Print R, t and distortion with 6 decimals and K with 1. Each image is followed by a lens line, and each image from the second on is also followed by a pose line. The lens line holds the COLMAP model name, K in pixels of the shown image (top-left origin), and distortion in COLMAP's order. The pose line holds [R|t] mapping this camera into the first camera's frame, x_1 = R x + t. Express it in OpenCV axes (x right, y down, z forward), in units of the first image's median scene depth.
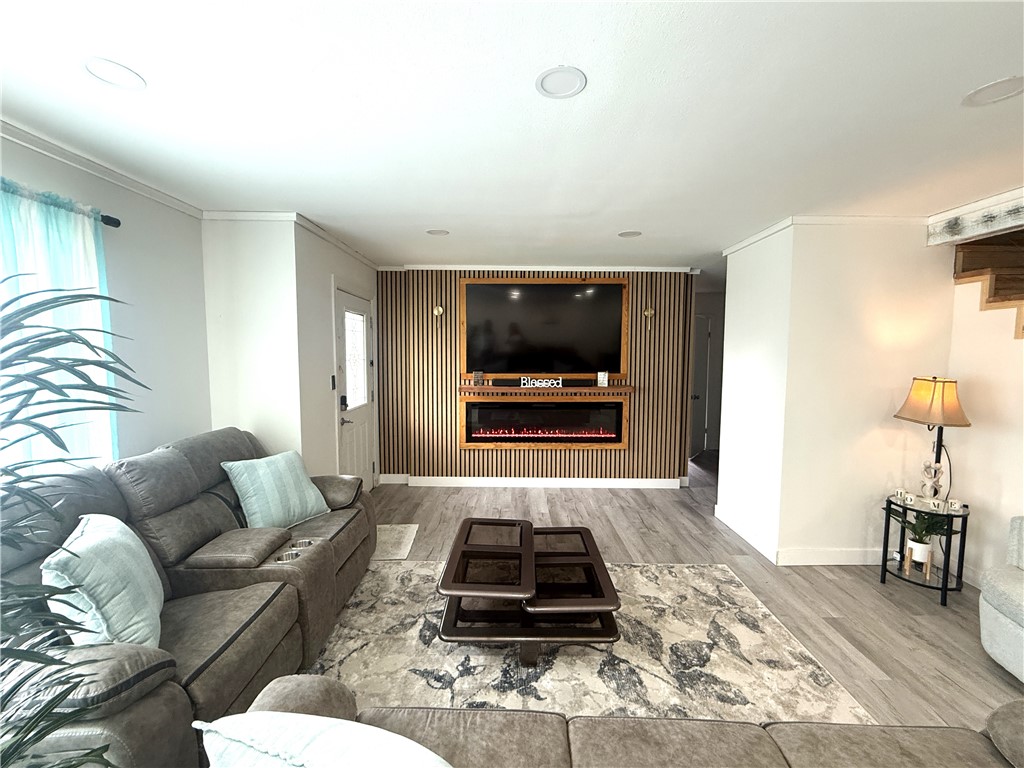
lens RADIAL K [[432.4, 0, 513.4], [0, 432.4, 384.0], [0, 0, 1]] dist [0.000462, -0.000140]
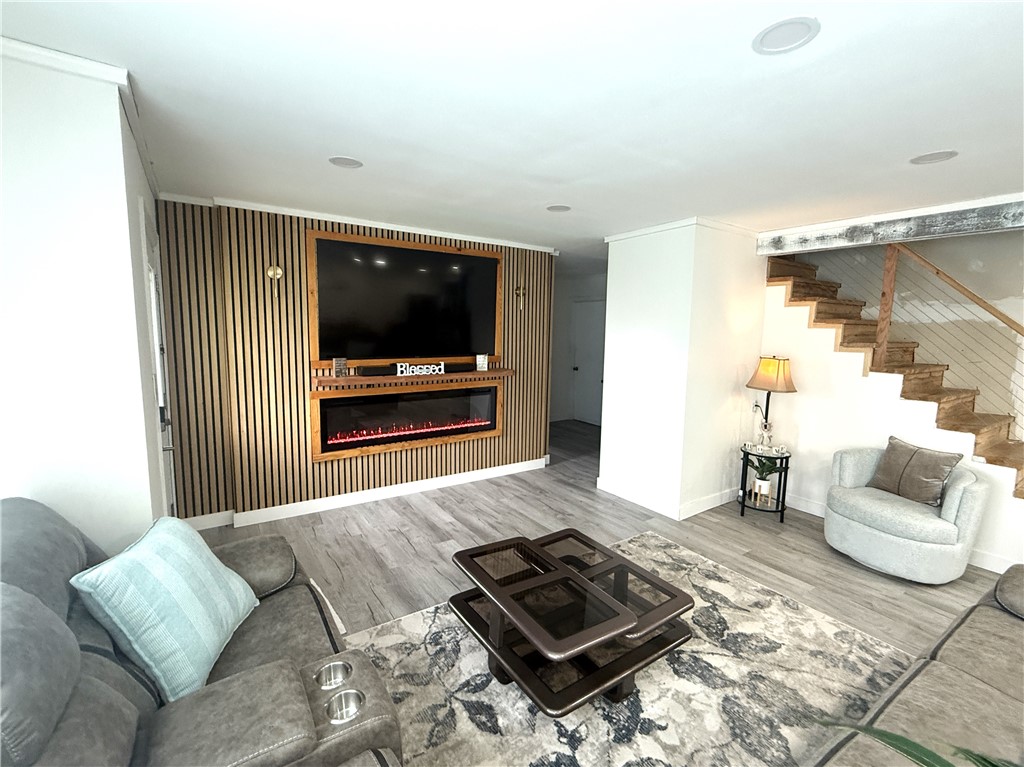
lens RADIAL K [[456.6, 0, 515.0], [0, 456.6, 382.3], [0, 0, 1]] dist [-0.000693, -0.000051]
pose [[0.825001, -0.056710, 0.562279, -0.283940], [0.029494, 0.997917, 0.057372, -0.023347], [-0.564361, -0.030748, 0.824955, 0.169362]]
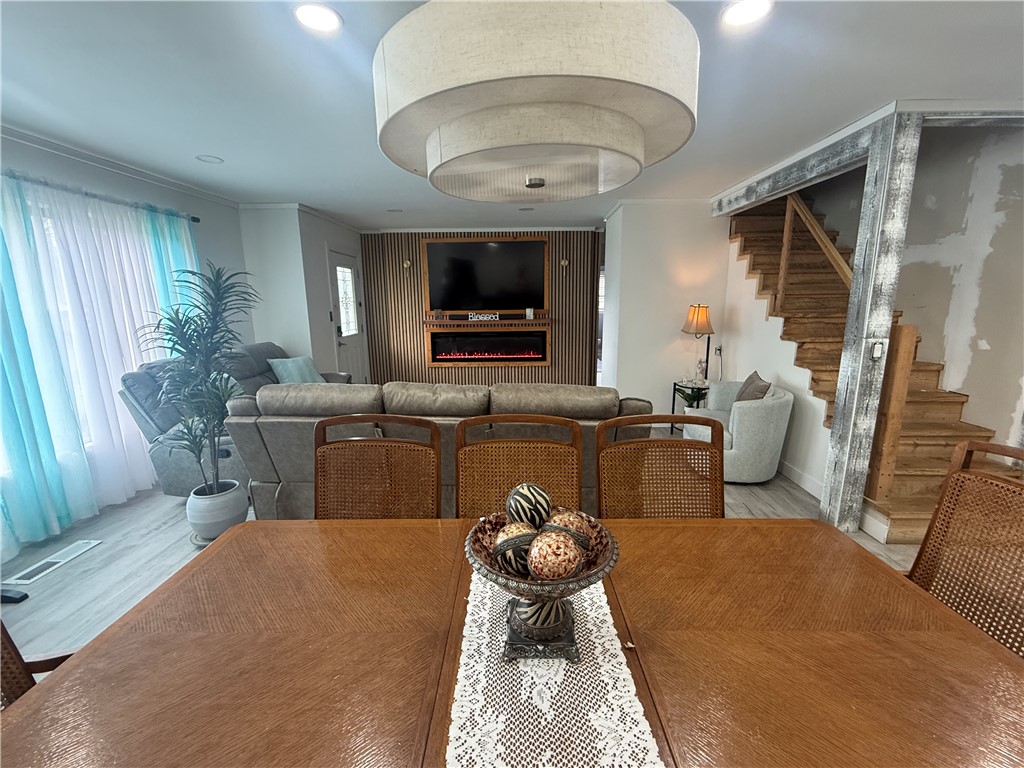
lens RADIAL K [[432.4, 0, 513.4], [0, 432.4, 384.0], [0, 0, 1]] dist [0.000462, -0.000140]
pose [[0.999626, -0.010377, -0.025291, 0.190972], [0.013360, 0.992585, 0.120819, 0.043864], [0.023850, -0.121111, 0.992352, -0.379552]]
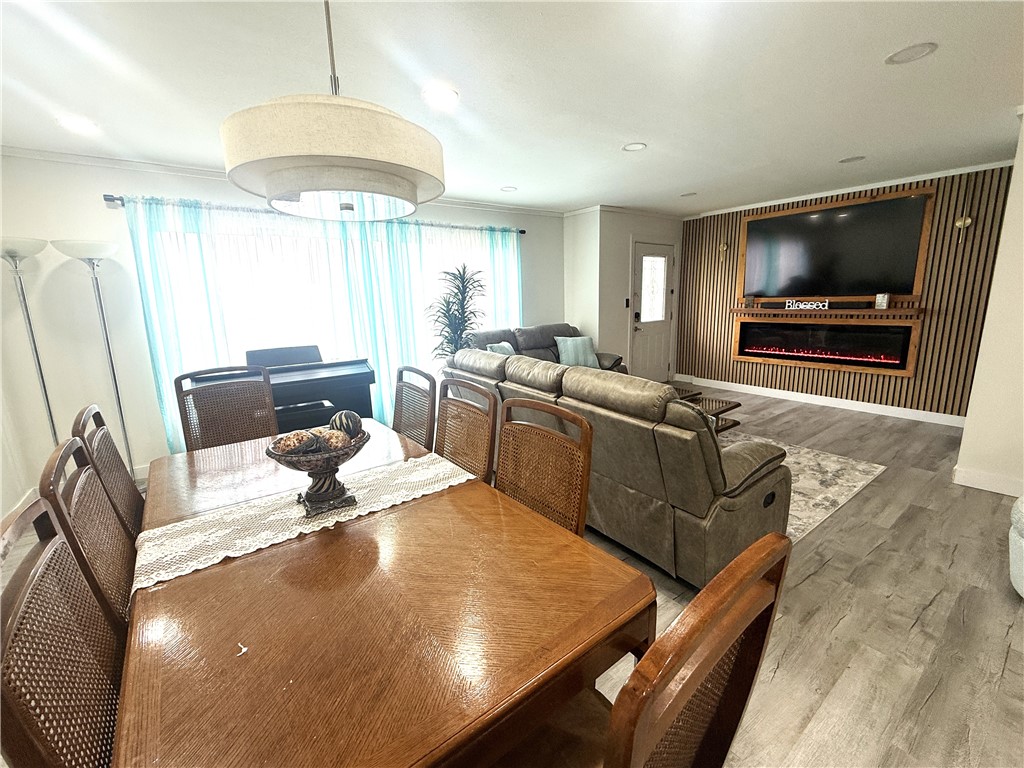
lens RADIAL K [[432.4, 0, 513.4], [0, 432.4, 384.0], [0, 0, 1]] dist [0.000462, -0.000140]
pose [[0.601292, 0.138384, -0.786955, 0.509616], [-0.025977, 0.987754, 0.153845, 0.045355], [0.798607, -0.072062, 0.597523, -0.264564]]
